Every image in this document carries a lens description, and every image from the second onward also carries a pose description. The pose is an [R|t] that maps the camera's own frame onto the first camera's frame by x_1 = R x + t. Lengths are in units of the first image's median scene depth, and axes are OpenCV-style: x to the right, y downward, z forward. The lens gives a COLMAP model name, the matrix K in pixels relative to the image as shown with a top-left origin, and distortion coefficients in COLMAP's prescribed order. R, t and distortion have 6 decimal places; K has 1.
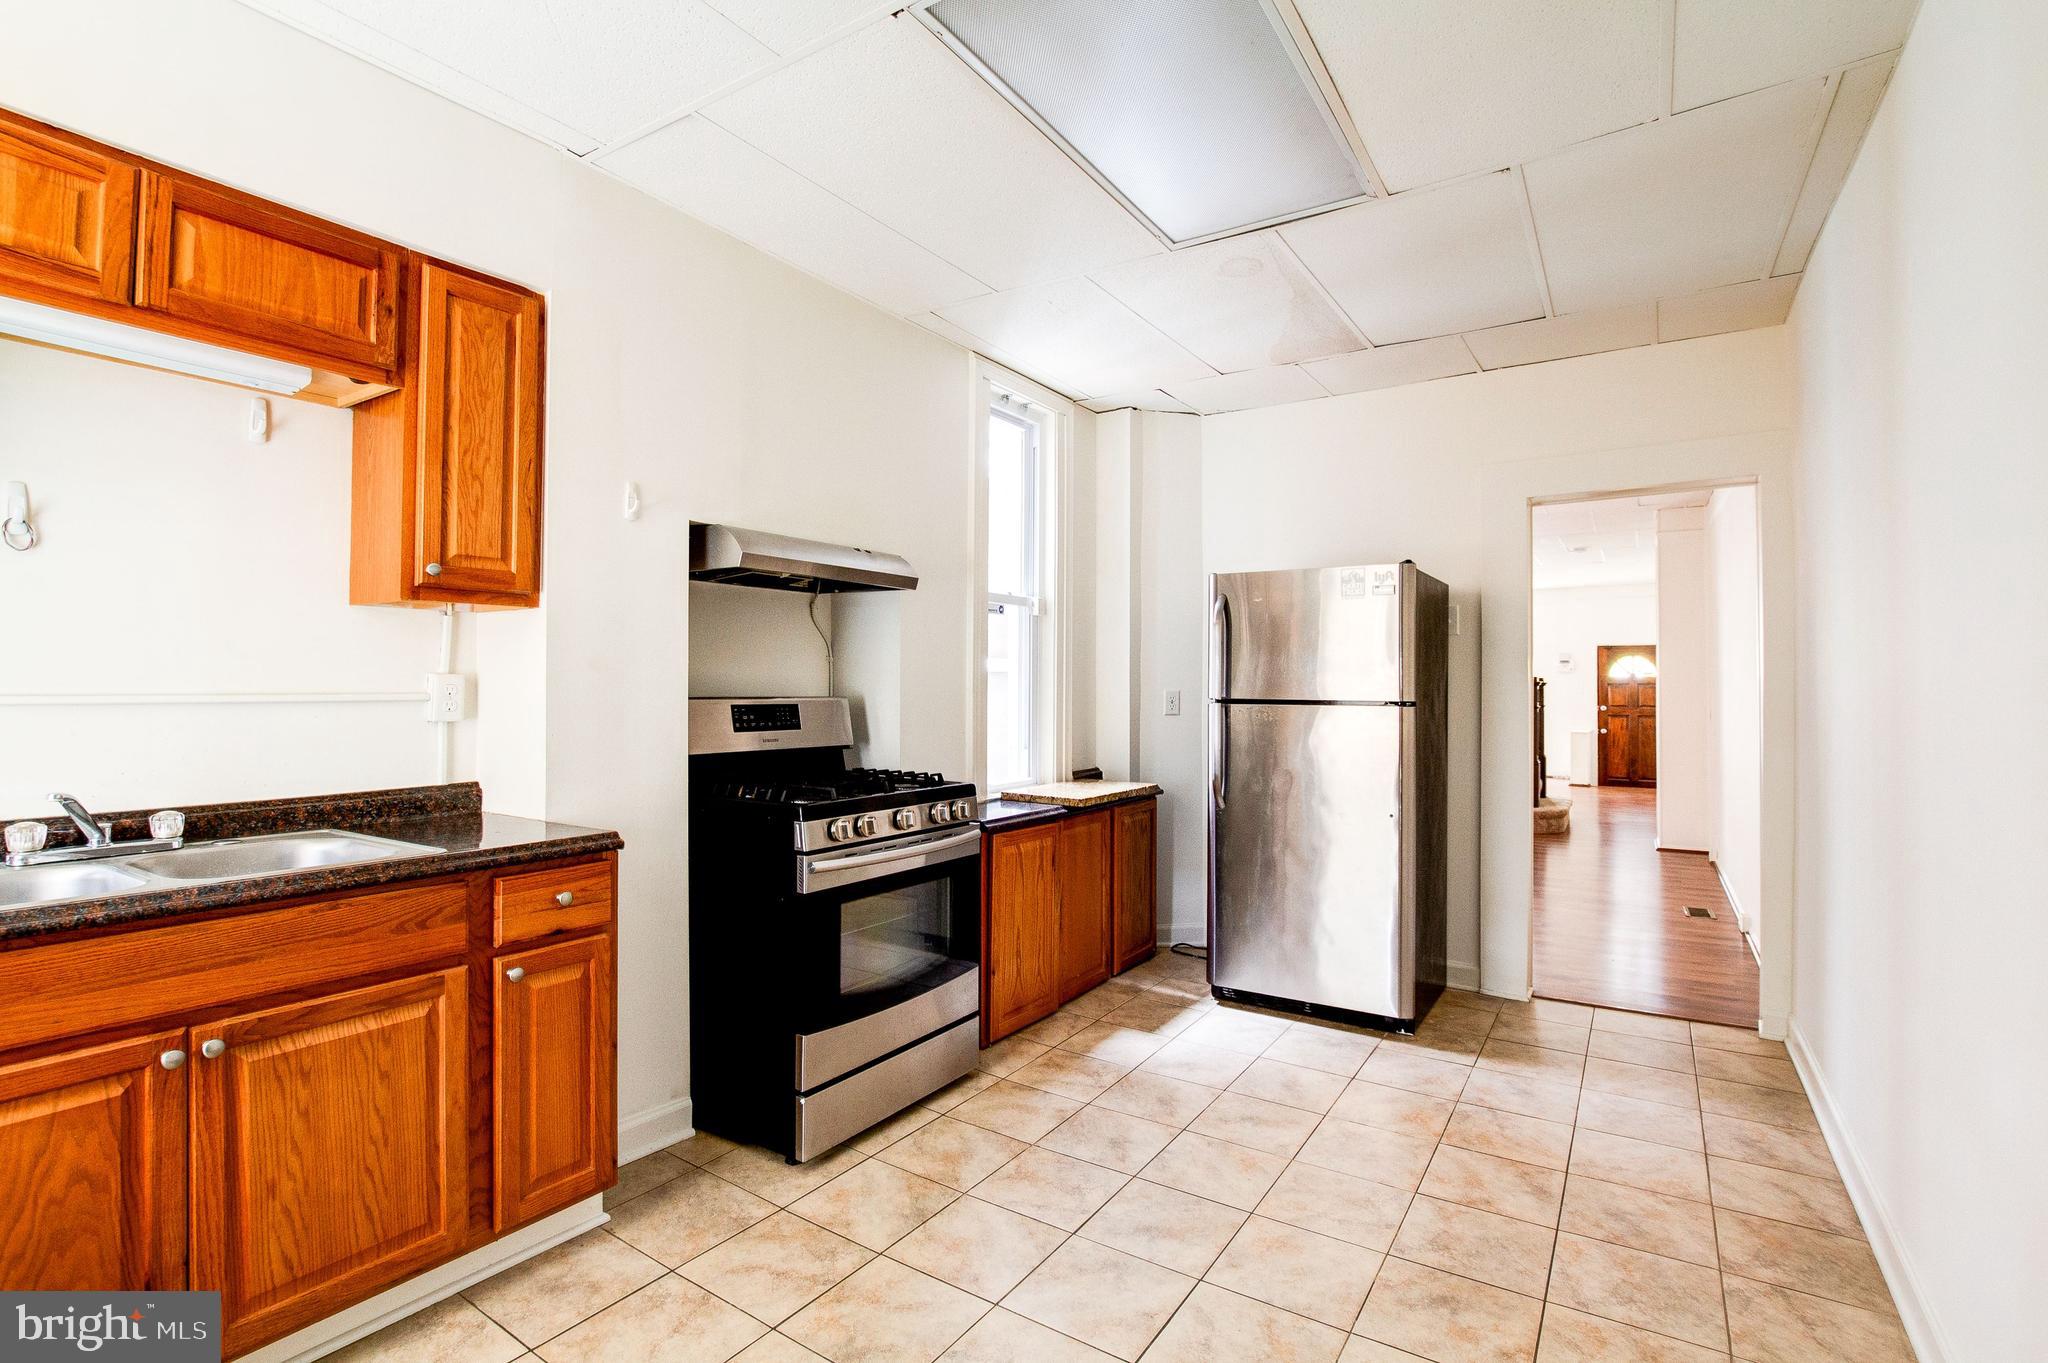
lens RADIAL K [[932.6, 0, 1024.0], [0, 932.6, 681.5], [0, 0, 1]] dist [-0.026550, 0.001507]
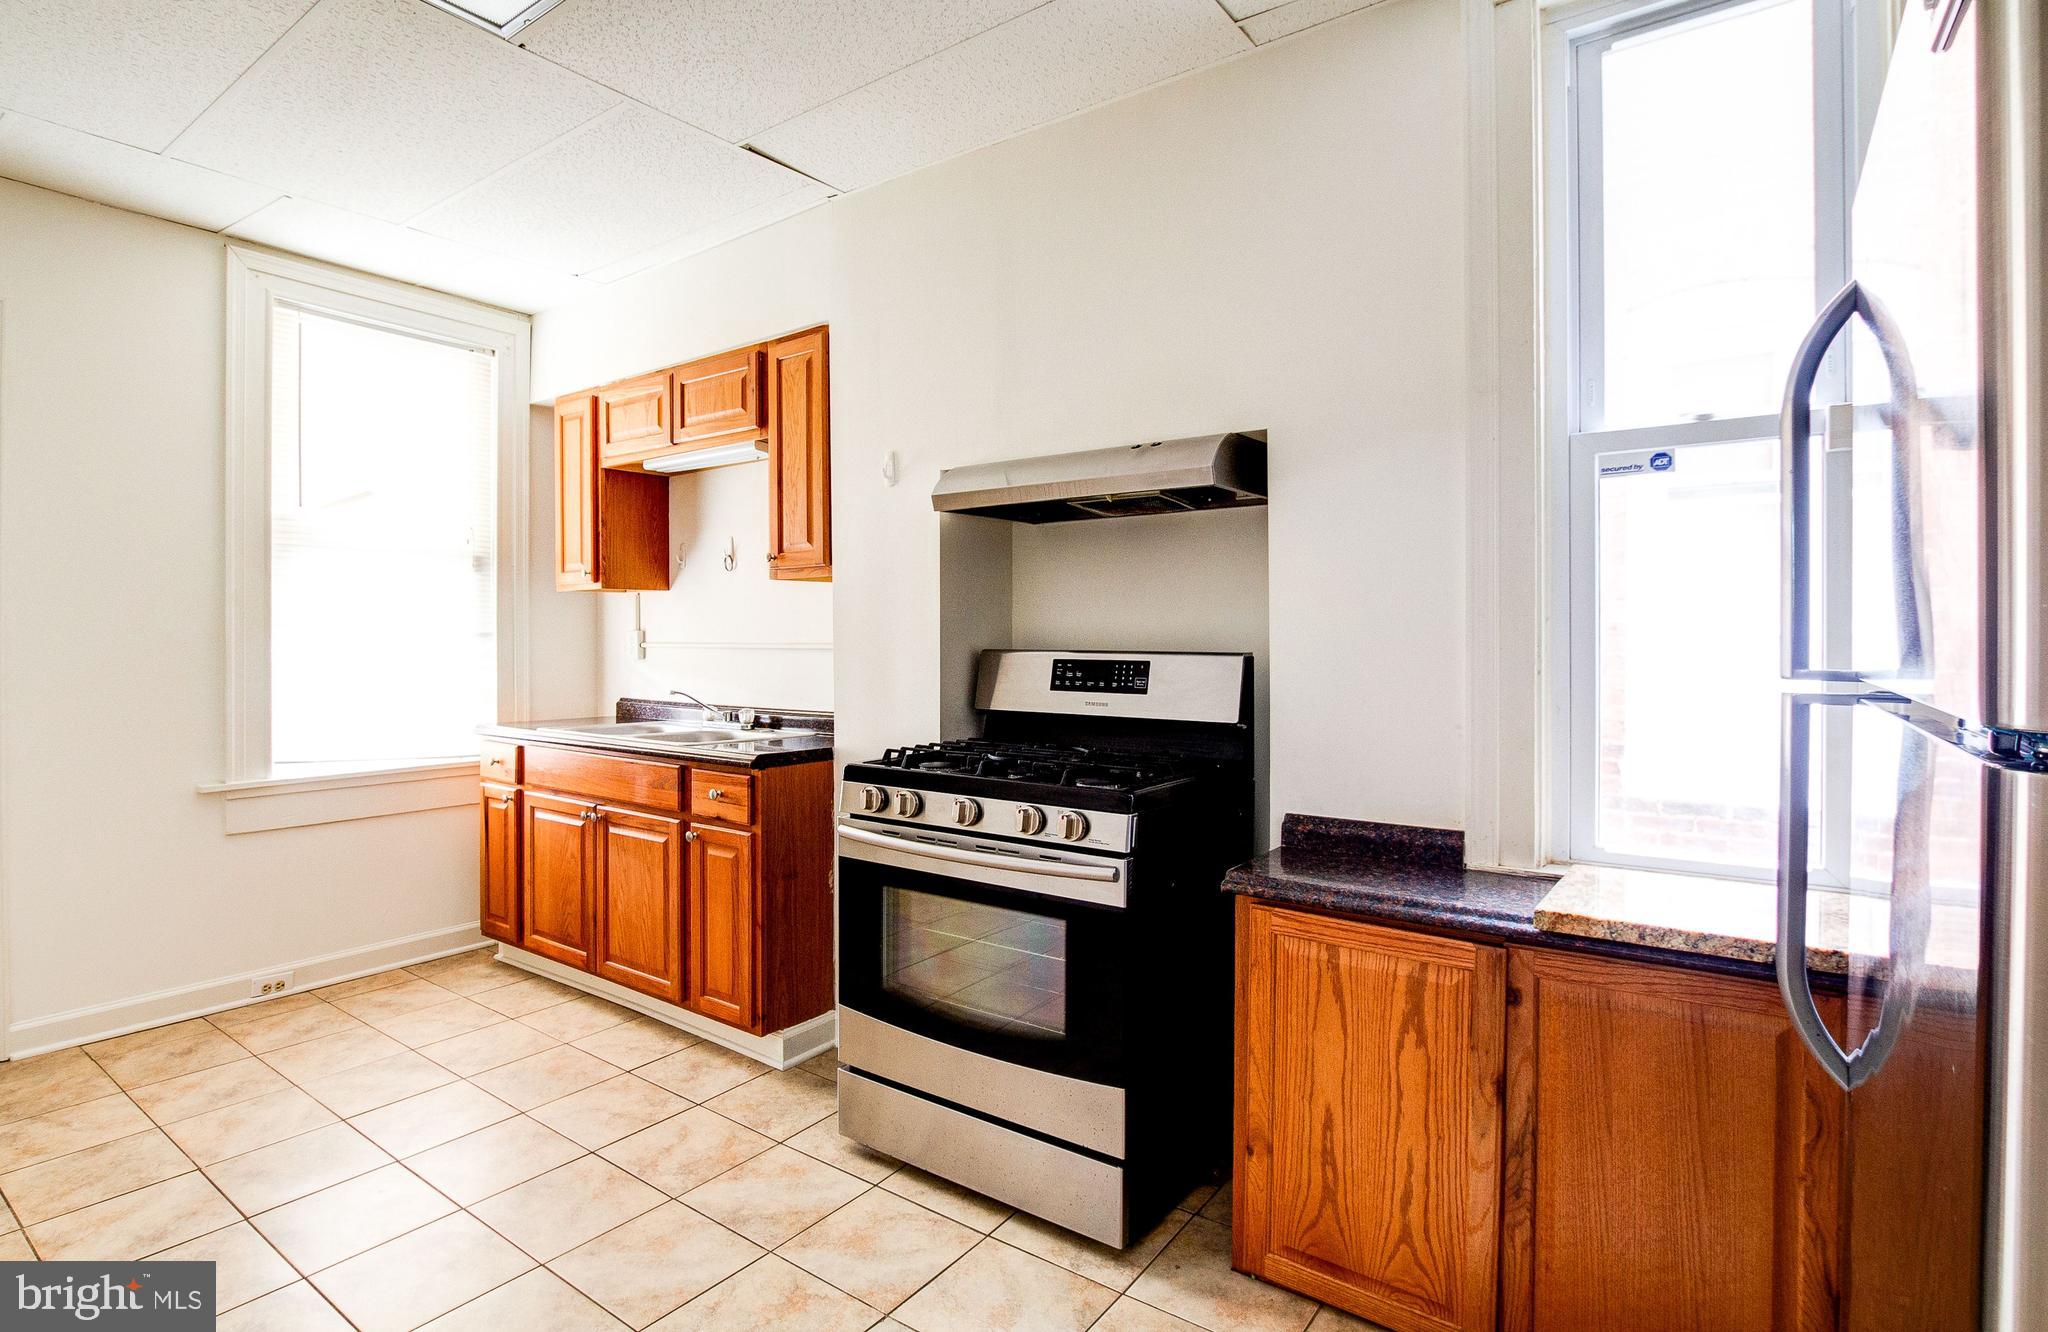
lens RADIAL K [[1012.4, 0, 1024.0], [0, 1012.4, 666.0], [0, 0, 1]] dist [-0.041917, -0.000197]
pose [[-0.036142, 0.017626, -0.999191, 0.725832], [0.001953, 0.999844, 0.017567, 0.016704], [0.999345, -0.001316, -0.036171, 1.141297]]
